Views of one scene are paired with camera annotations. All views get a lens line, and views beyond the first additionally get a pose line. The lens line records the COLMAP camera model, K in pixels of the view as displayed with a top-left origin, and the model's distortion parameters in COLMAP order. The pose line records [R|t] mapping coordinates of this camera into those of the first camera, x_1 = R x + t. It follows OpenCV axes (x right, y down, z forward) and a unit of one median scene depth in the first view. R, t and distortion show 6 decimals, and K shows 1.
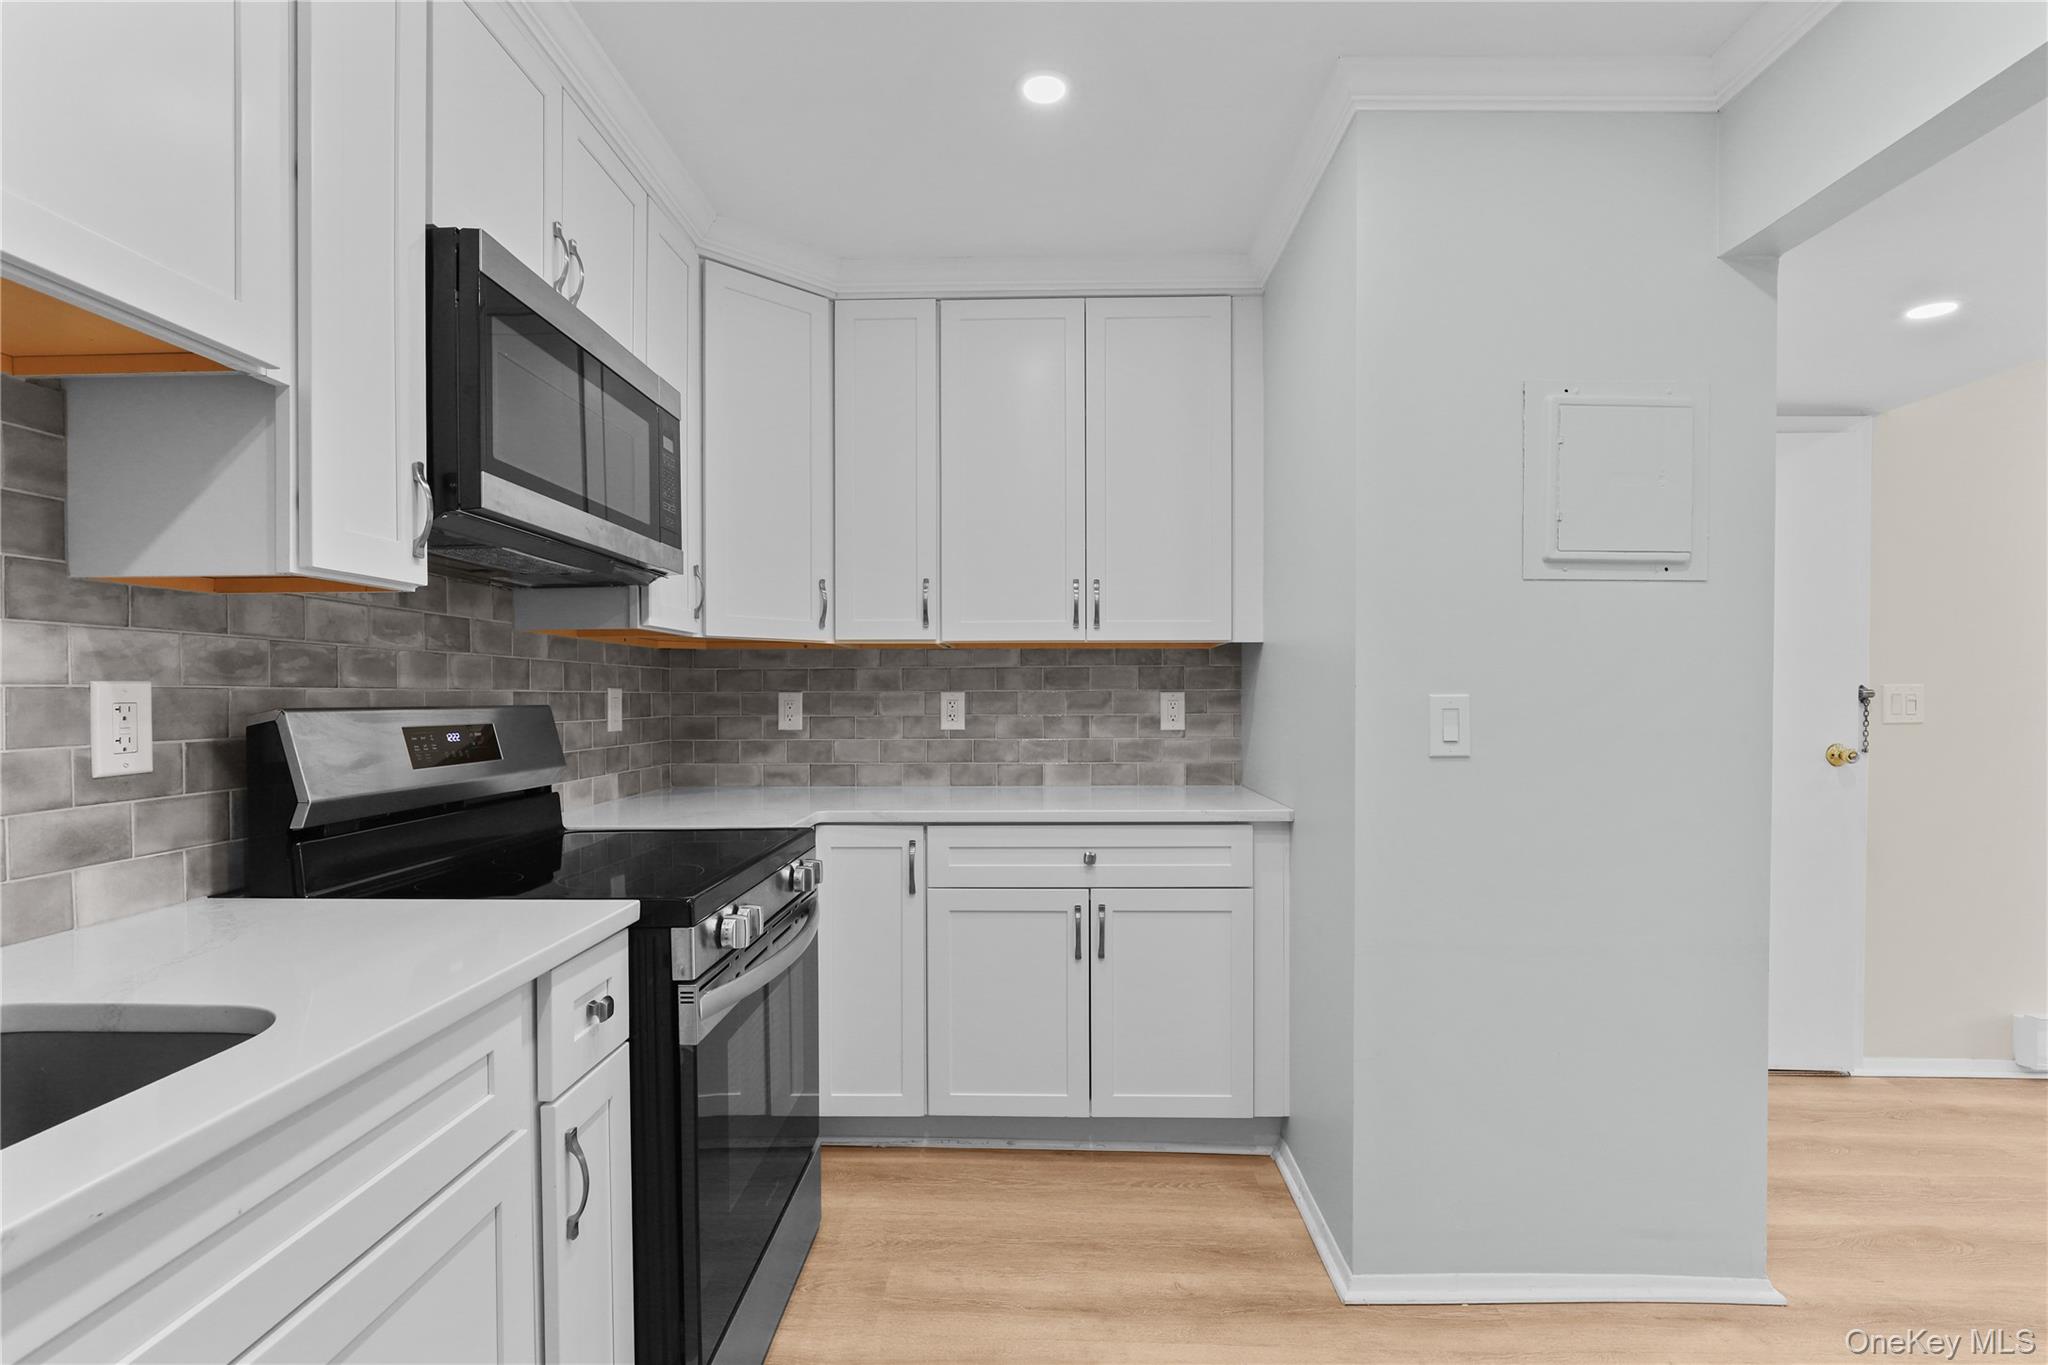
lens RADIAL K [[942.4, 0, 1033.6], [0, 942.4, 691.7], [0, 0, 1]] dist [-0.007484, 0.000298]
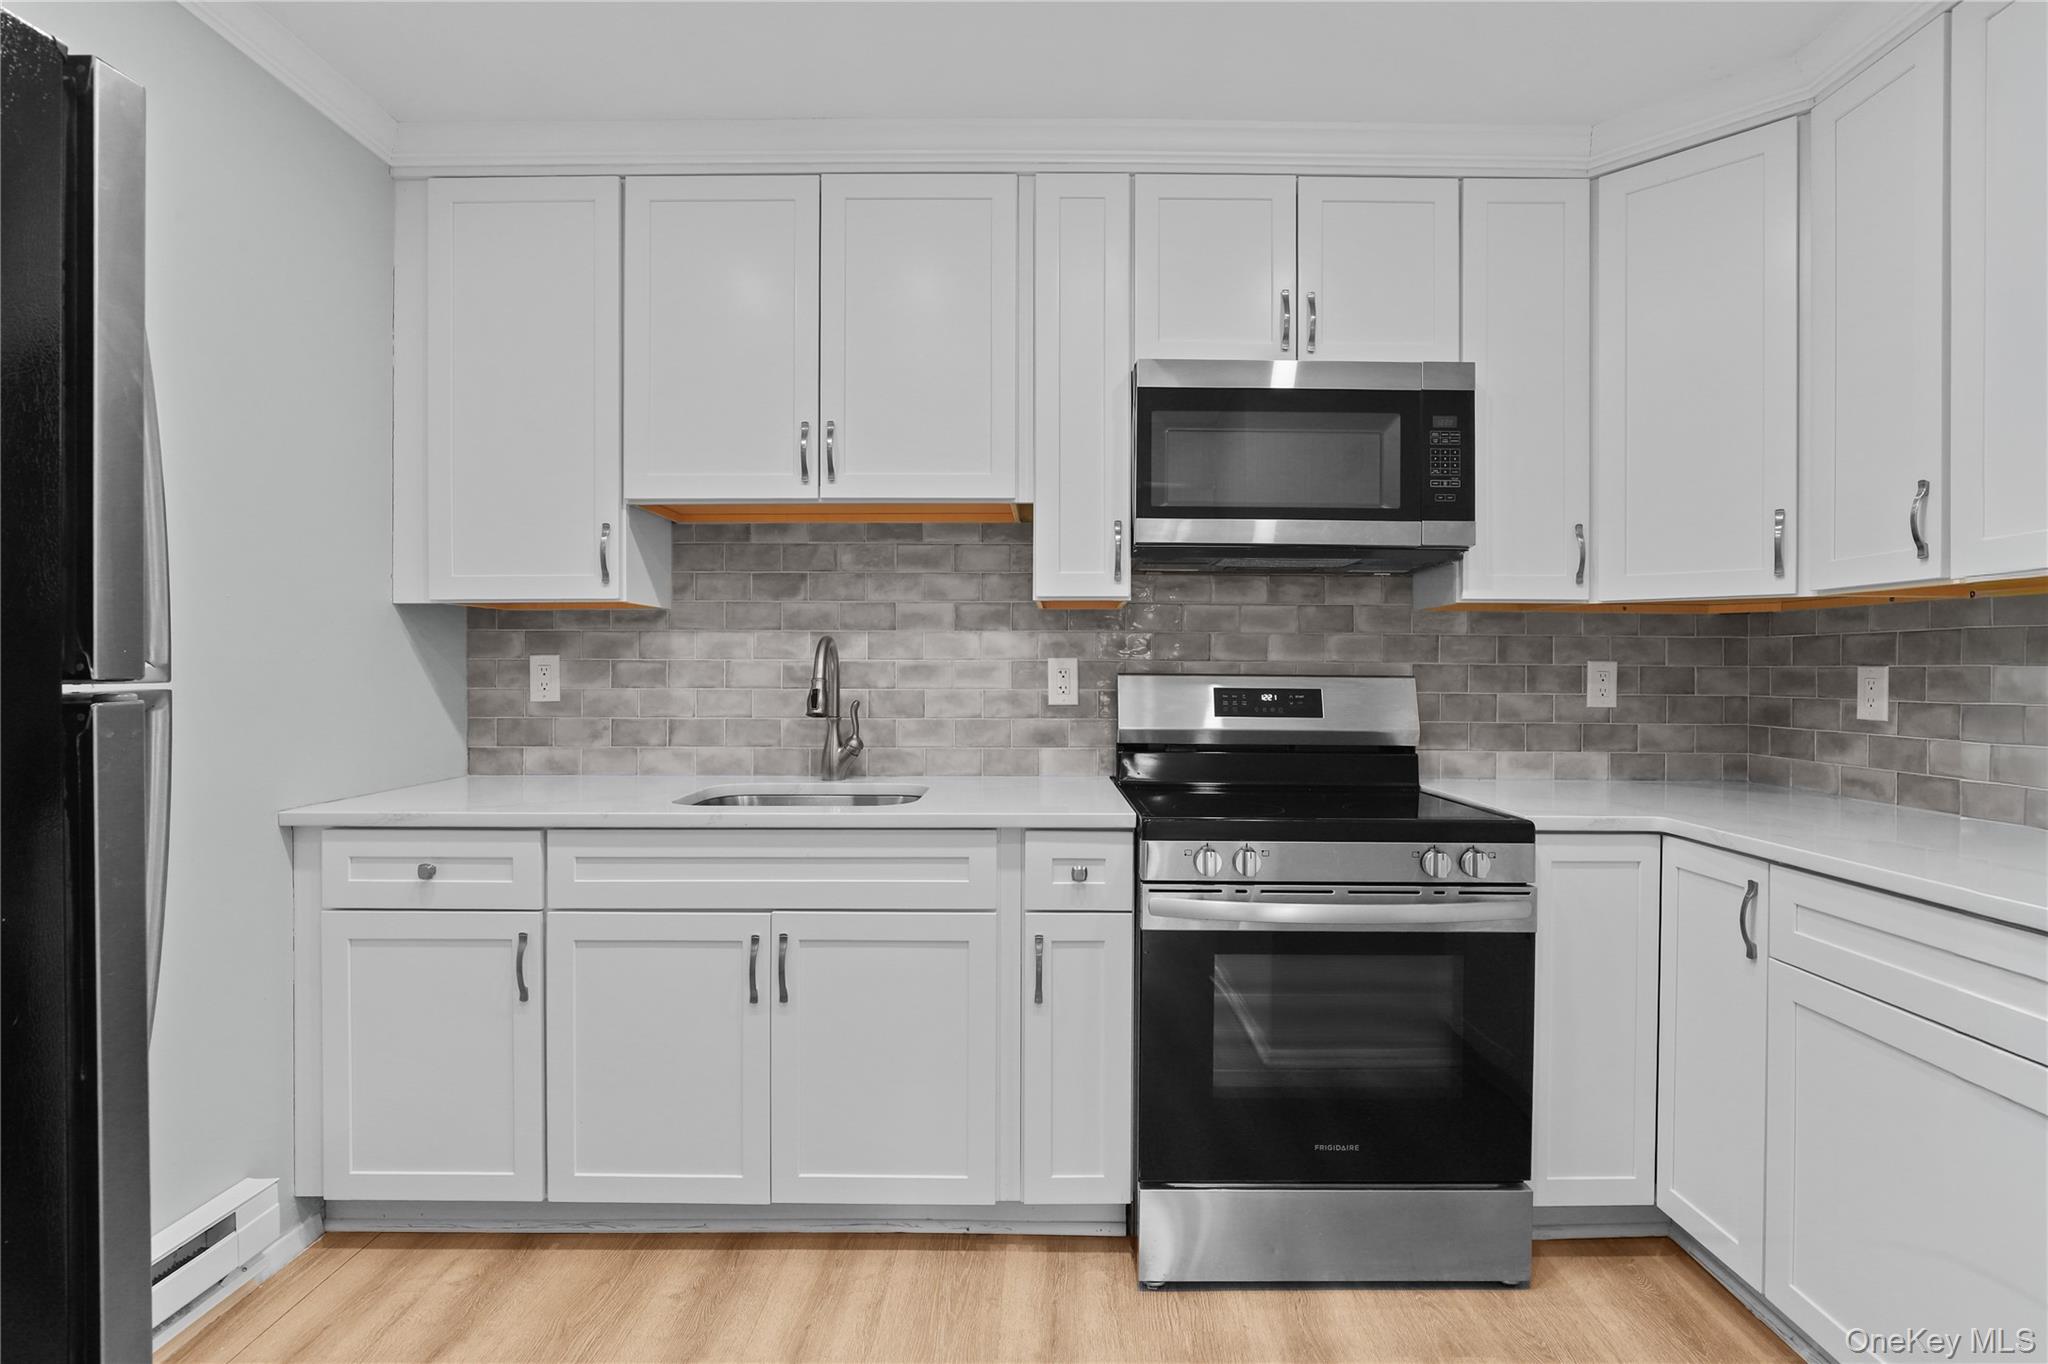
lens RADIAL K [[991.0, 0, 1042.9], [0, 991.0, 660.4], [0, 0, 1]] dist [-0.004208, 0.000746]
pose [[0.018584, -0.003639, -0.999821, 0.679832], [-0.002983, 0.999989, -0.003696, 0.001141], [0.999823, 0.003051, 0.018573, 0.546883]]
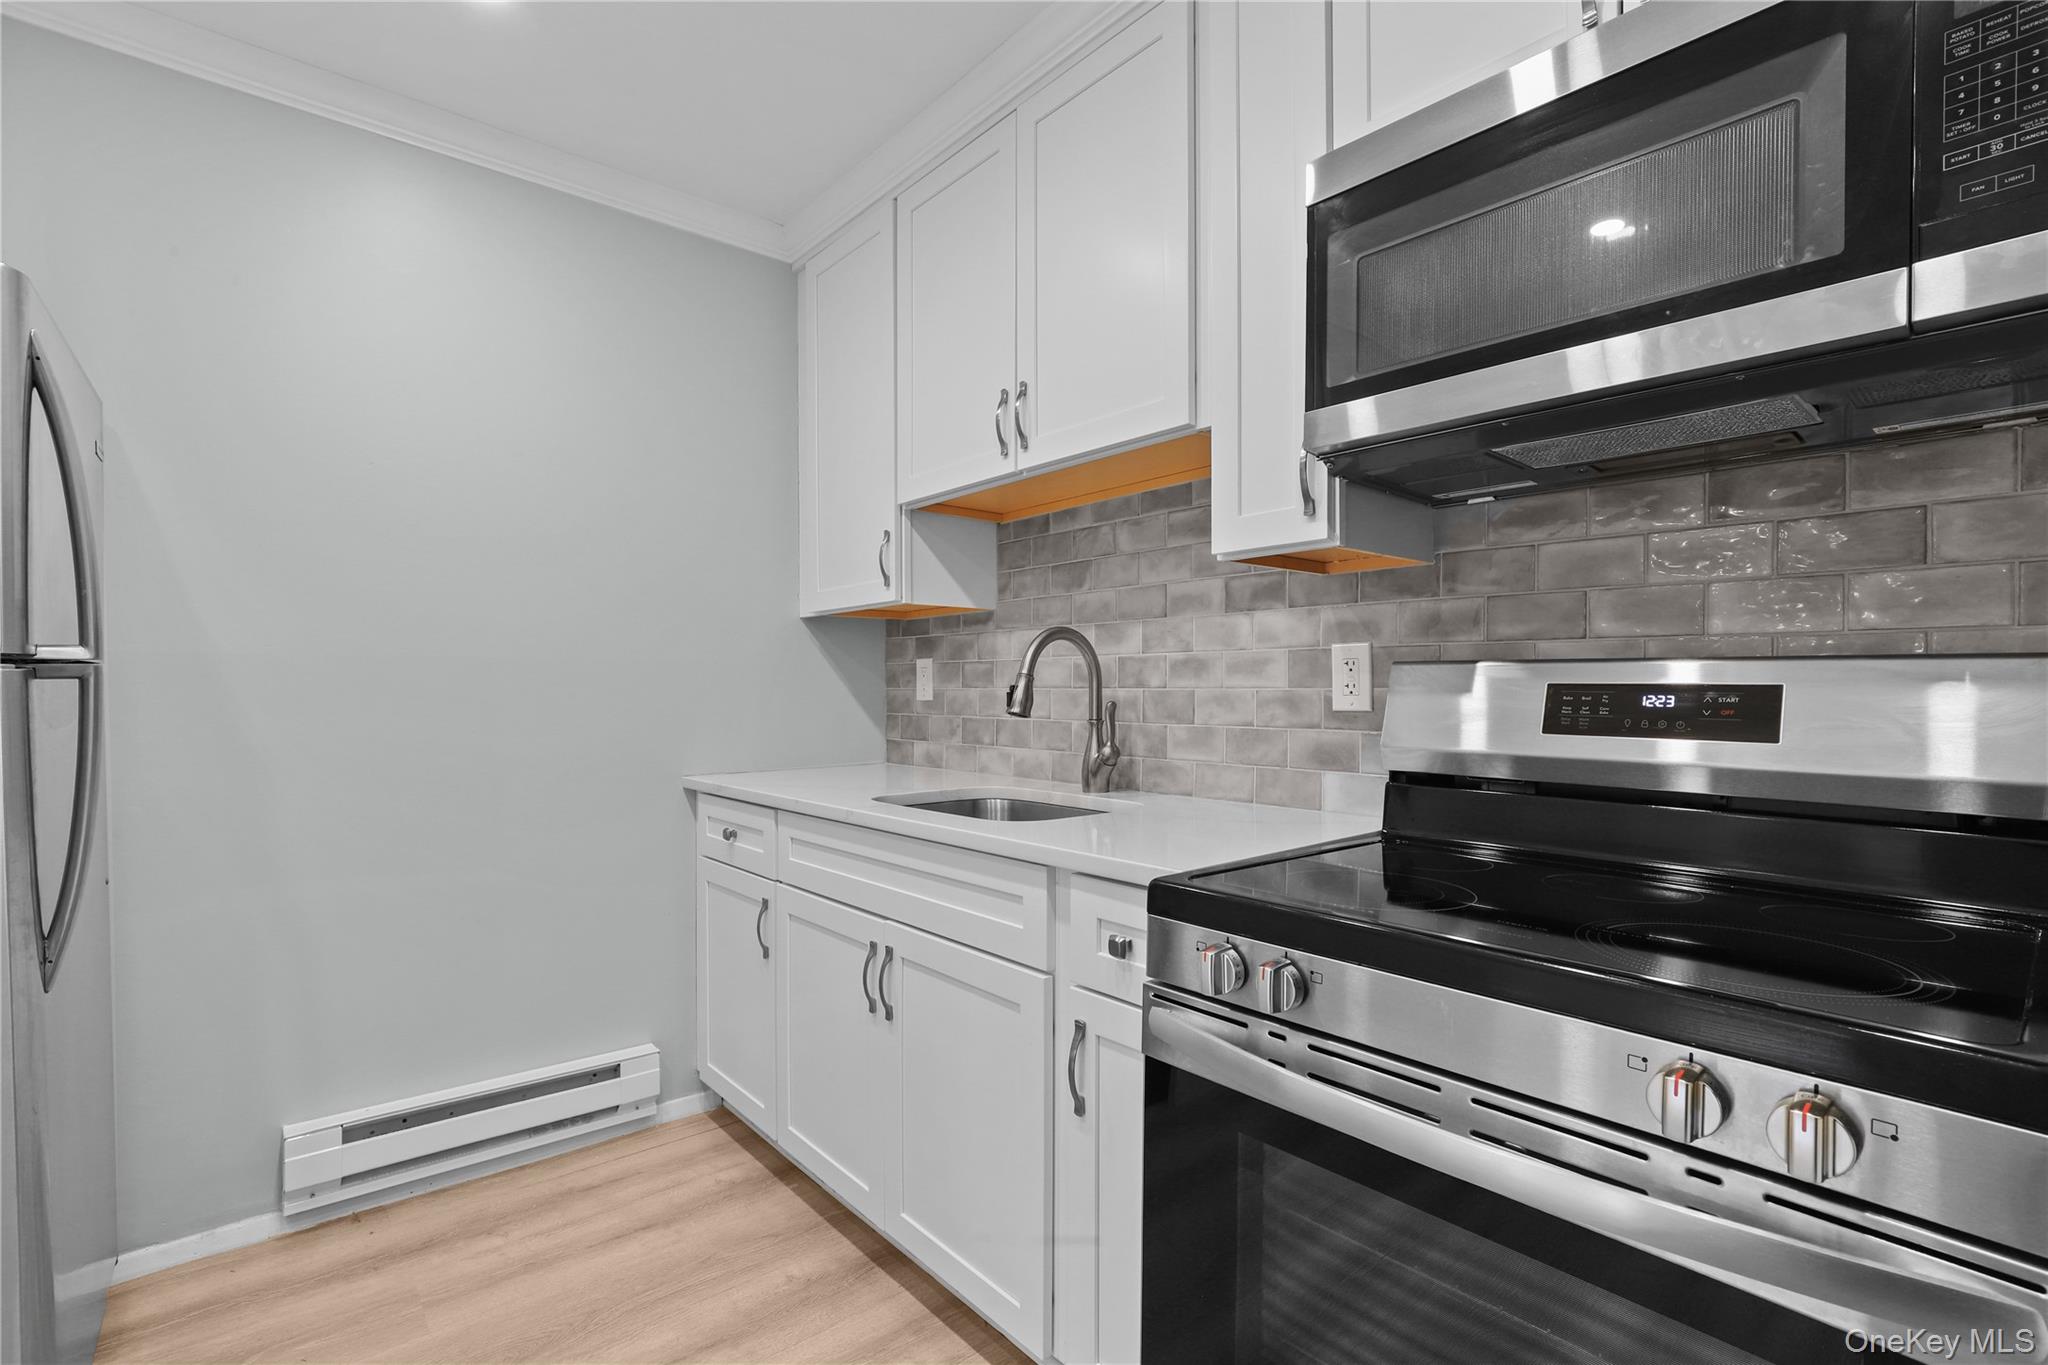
lens RADIAL K [[942.4, 0, 1033.6], [0, 942.4, 691.7], [0, 0, 1]] dist [-0.007484, 0.000298]
pose [[-0.745253, 0.006640, -0.666749, 0.180292], [0.002822, 0.999973, 0.006804, 0.029639], [0.666776, 0.003189, -0.745252, 1.026823]]
